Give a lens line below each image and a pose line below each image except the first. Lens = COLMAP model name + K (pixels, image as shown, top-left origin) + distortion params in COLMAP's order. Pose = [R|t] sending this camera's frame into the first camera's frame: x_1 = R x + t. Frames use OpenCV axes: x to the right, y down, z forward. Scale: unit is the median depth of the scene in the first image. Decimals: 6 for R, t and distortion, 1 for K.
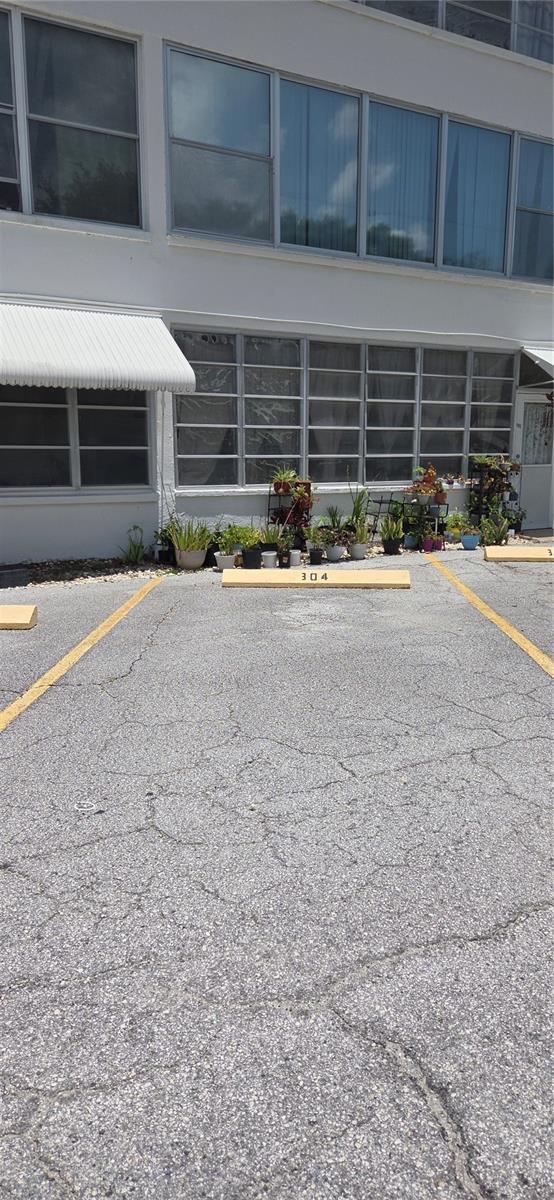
lens RADIAL K [[802.5, 0, 277.7], [0, 802.5, 597.5], [0, 0, 1]] dist [0.099825, -0.113887]
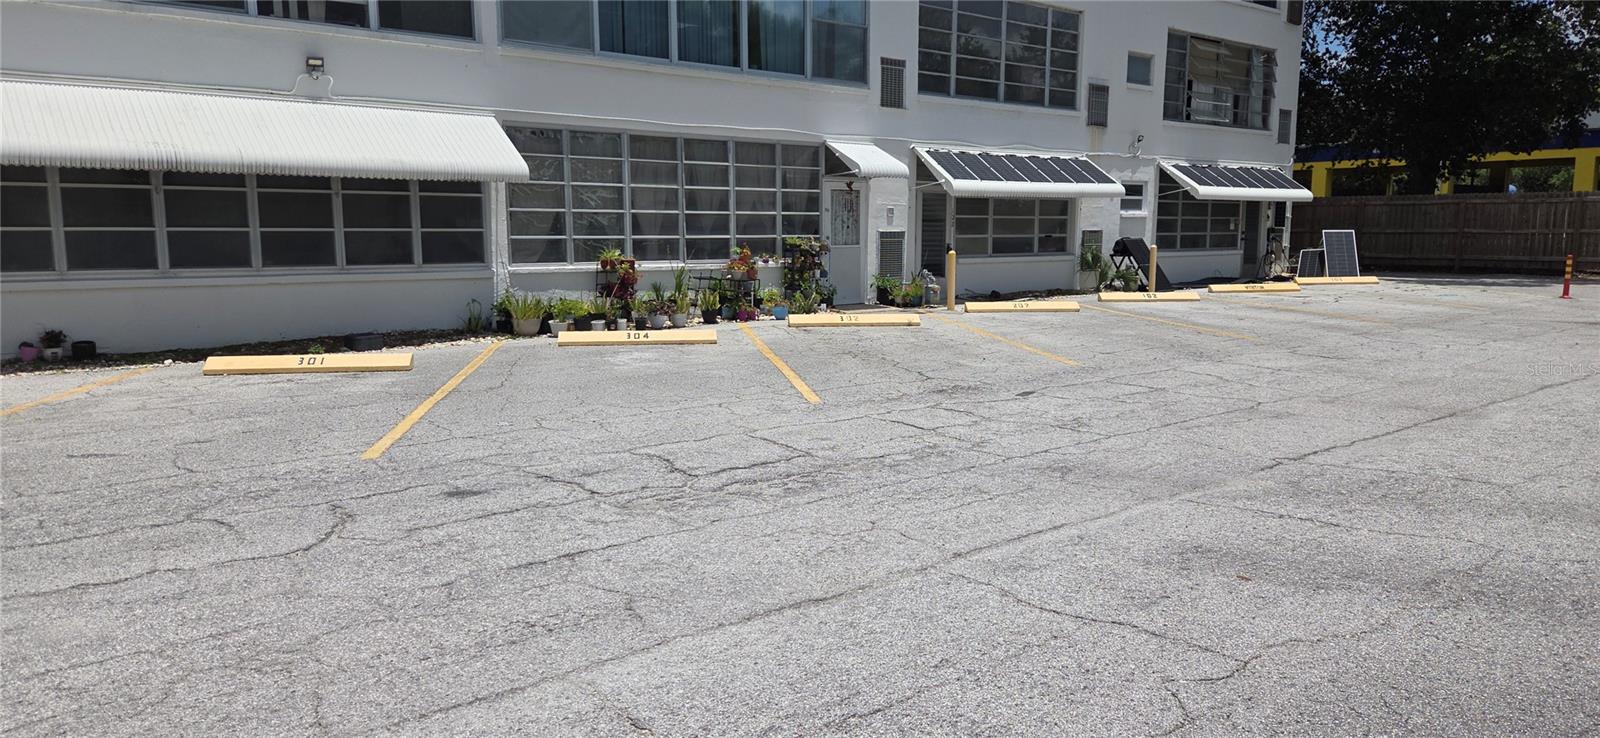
lens RADIAL K [[1070.0, 0, 812.1], [0, 1070.0, 364.3], [0, 0, 1]] dist [0.099825, -0.113887]
pose [[0.982053, -0.025797, 0.186830, 0.000949], [0.036305, 0.997932, -0.053039, 0.086886], [-0.185076, 0.058869, 0.980959, -0.486997]]
